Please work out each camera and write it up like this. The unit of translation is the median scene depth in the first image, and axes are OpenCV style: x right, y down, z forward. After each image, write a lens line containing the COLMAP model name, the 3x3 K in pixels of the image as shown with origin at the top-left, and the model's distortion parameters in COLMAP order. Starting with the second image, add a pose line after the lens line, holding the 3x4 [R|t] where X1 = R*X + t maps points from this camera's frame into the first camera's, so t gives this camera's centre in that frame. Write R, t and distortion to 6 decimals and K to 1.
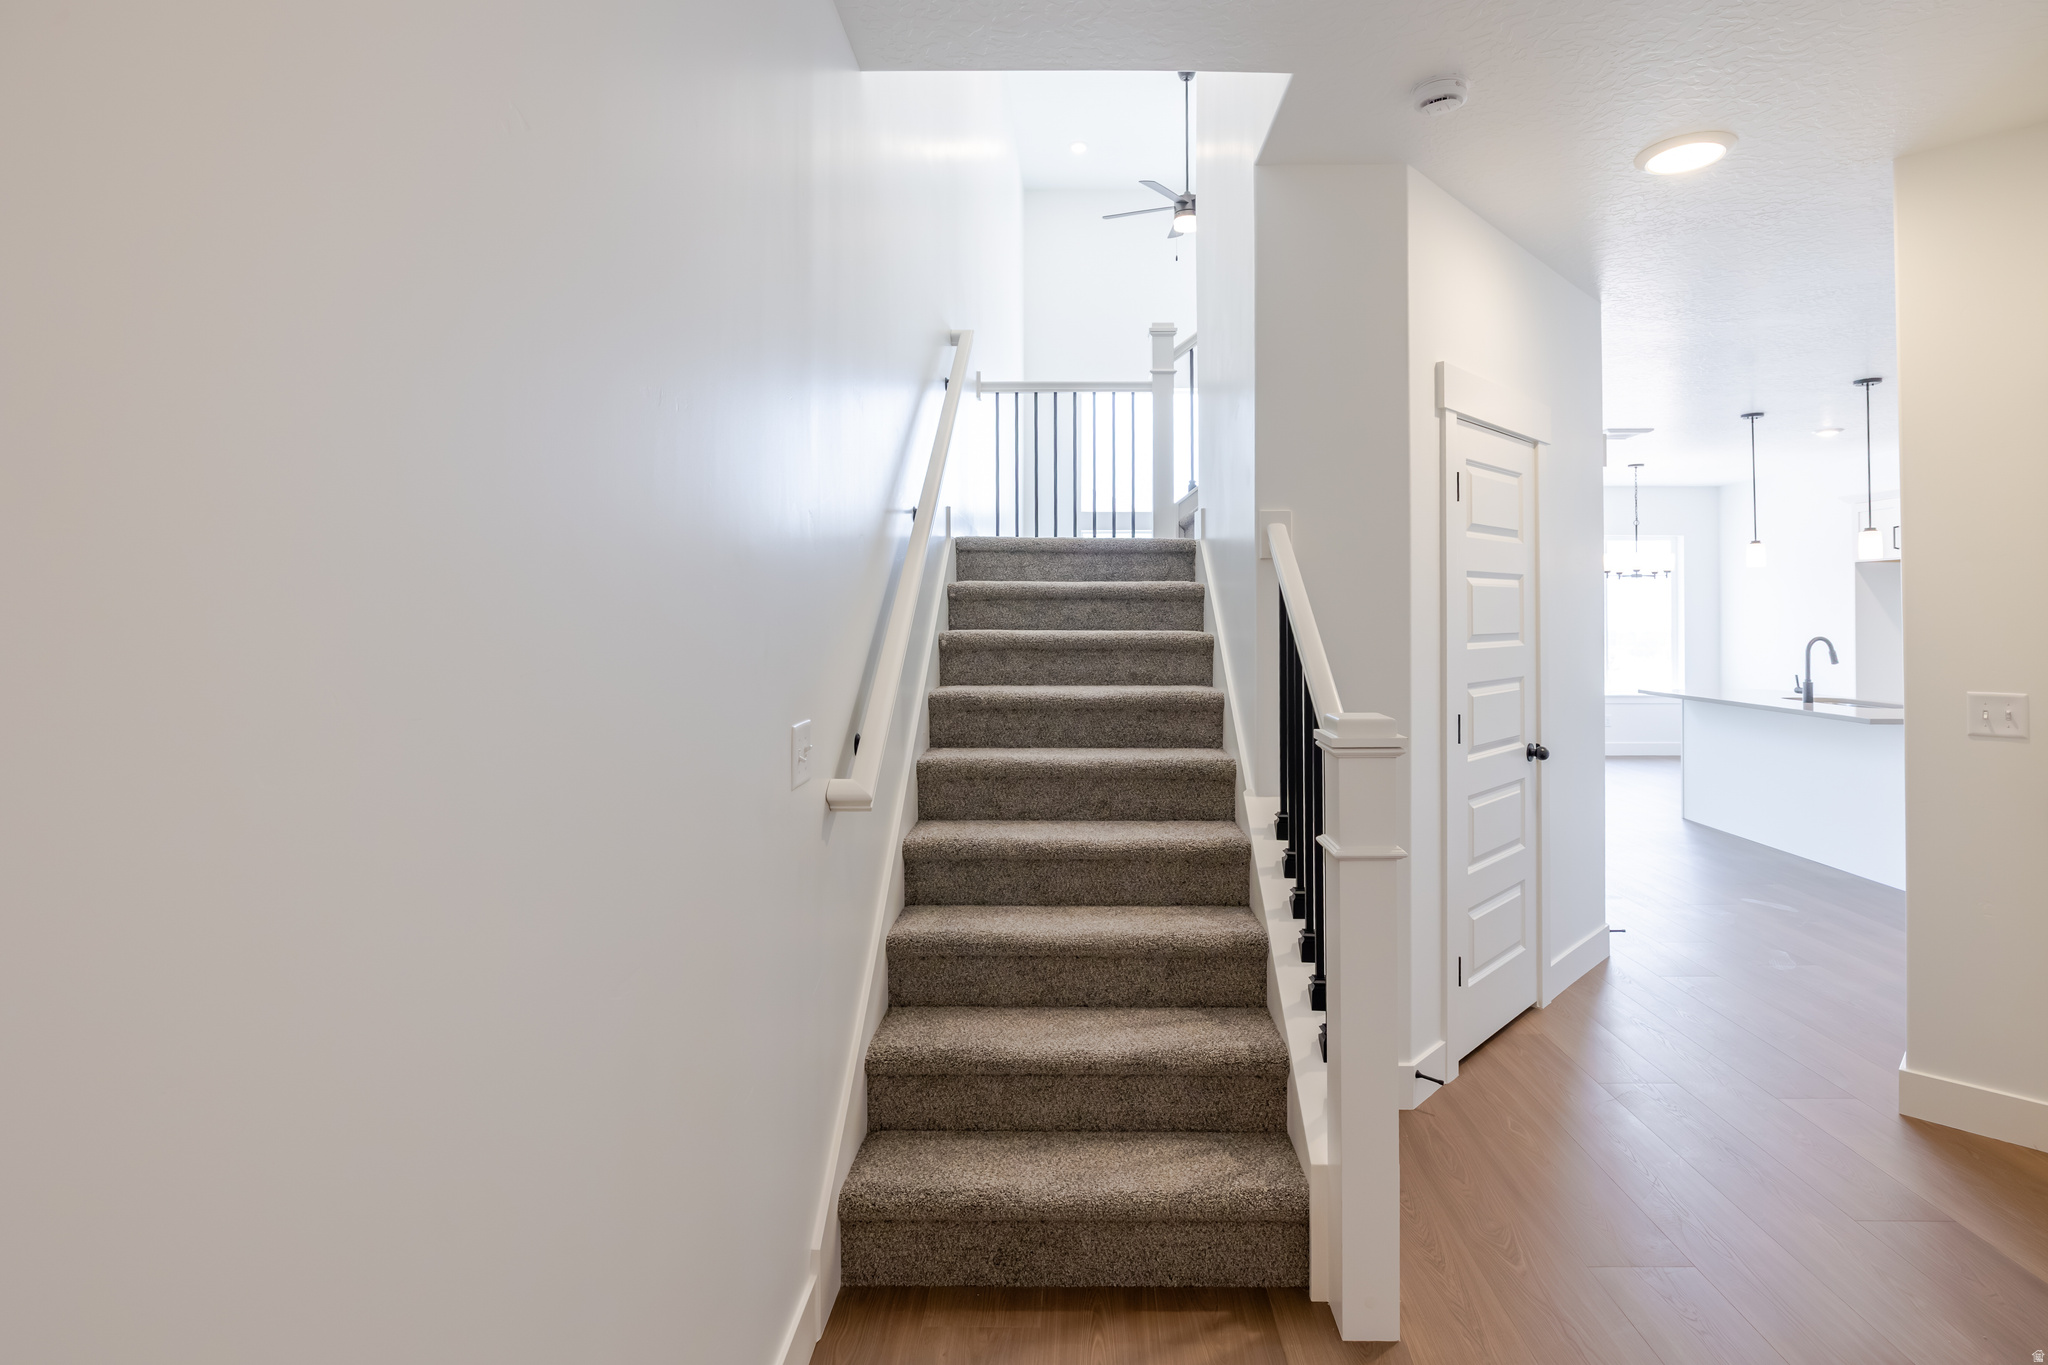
lens RADIAL K [[1188.9, 0, 1023.7], [0, 1188.9, 626.4], [0, 0, 1]] dist [-0.009245, 0.001291]
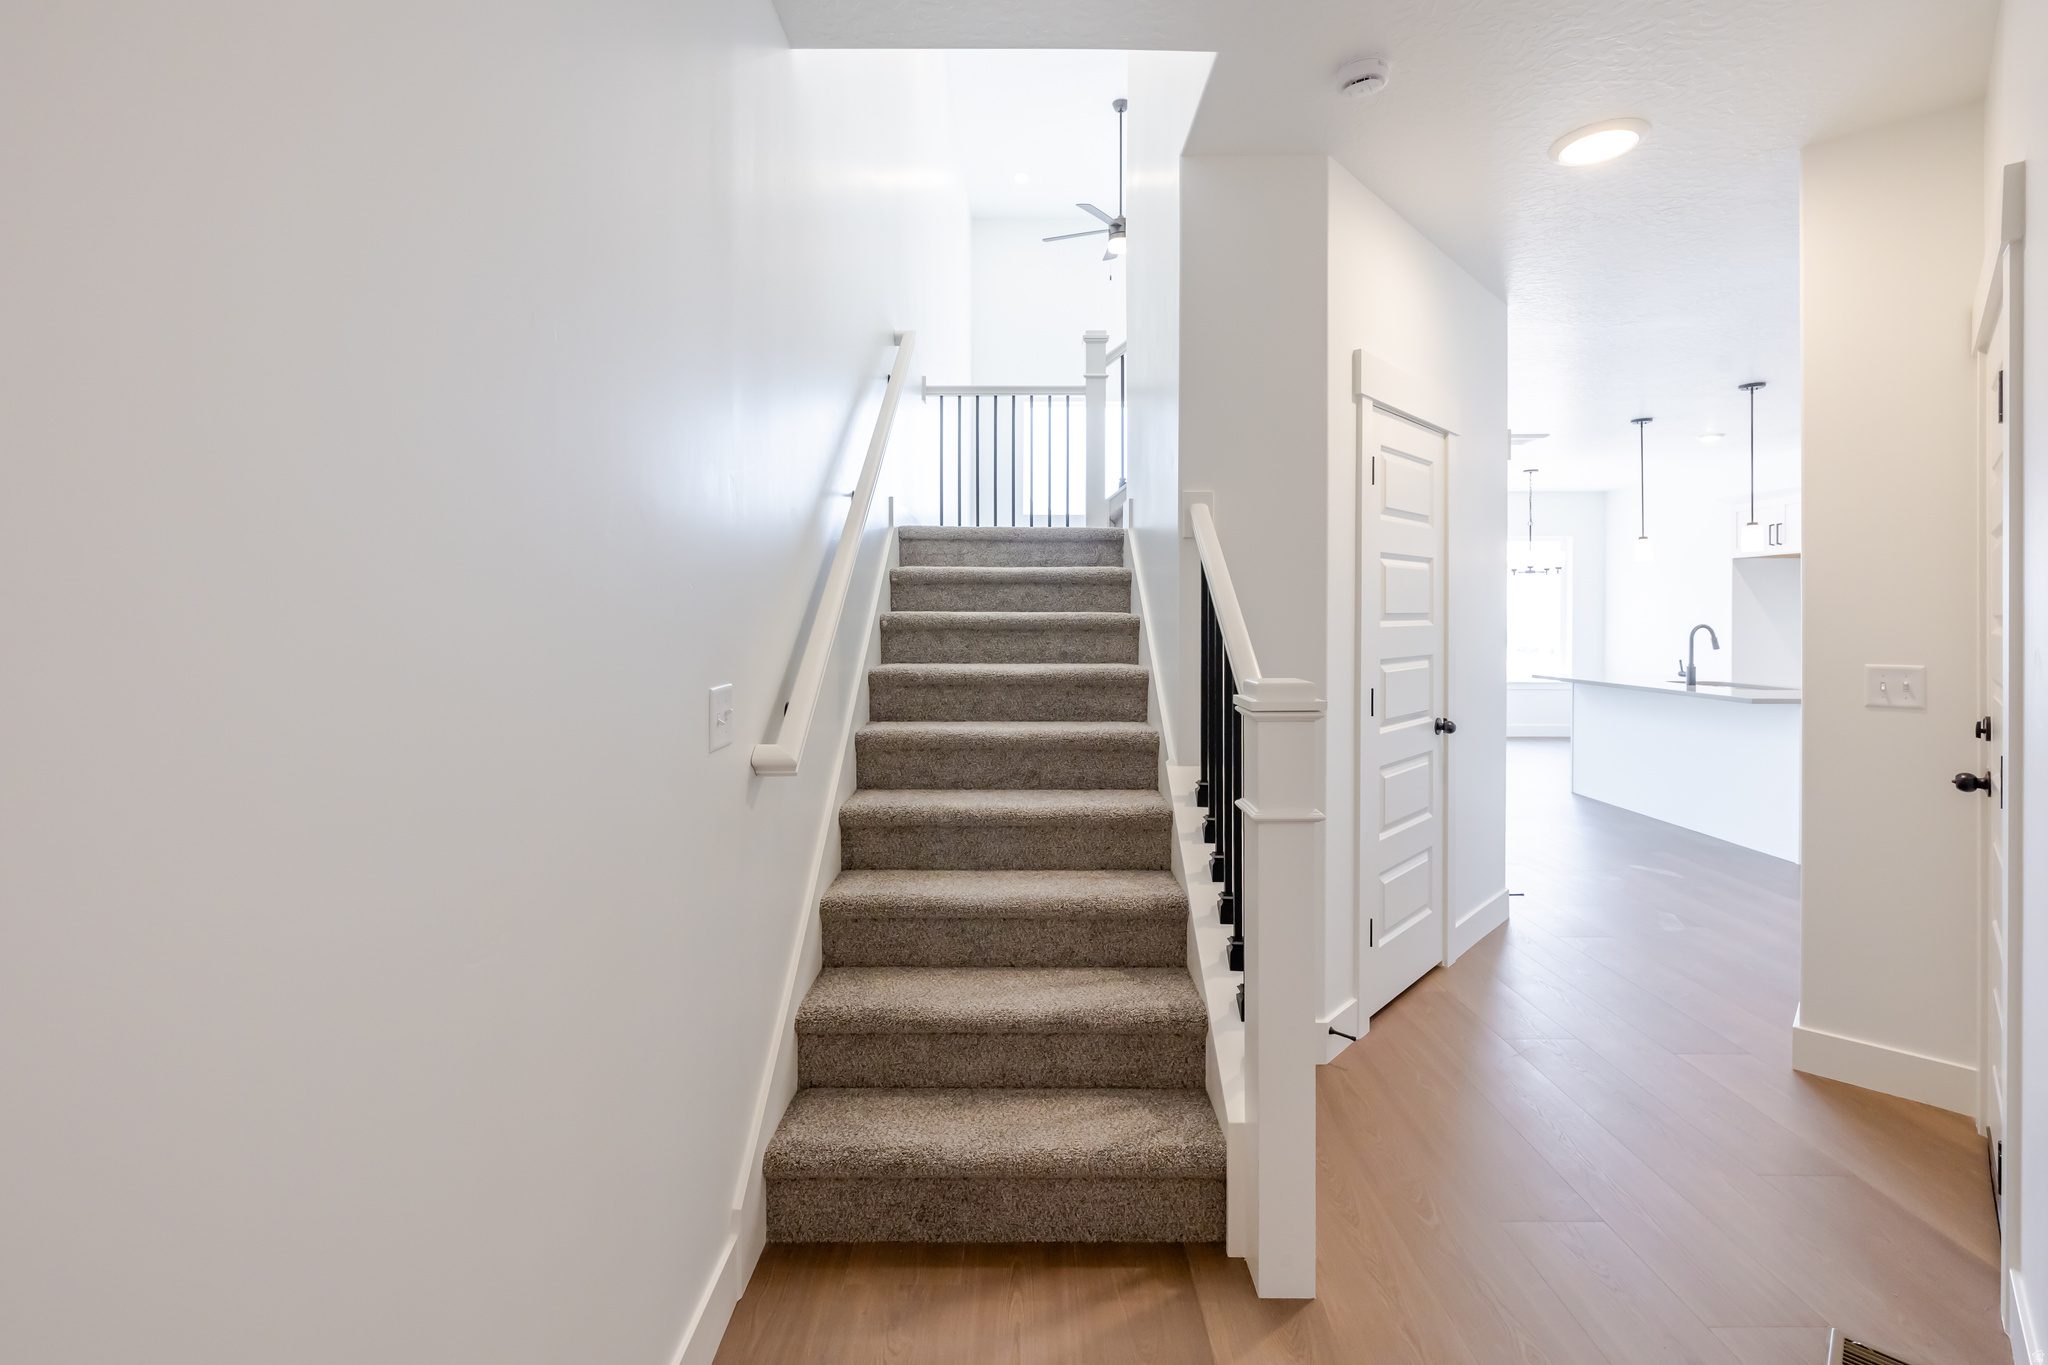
lens RADIAL K [[873.9, 0, 1032.1], [0, 873.9, 696.5], [0, 0, 1]] dist [0.001107, -0.000160]
pose [[0.999944, 0.001082, 0.010561, 0.058658], [-0.001317, 0.999752, 0.022224, 0.064723], [-0.010535, -0.022236, 0.999697, 0.232886]]
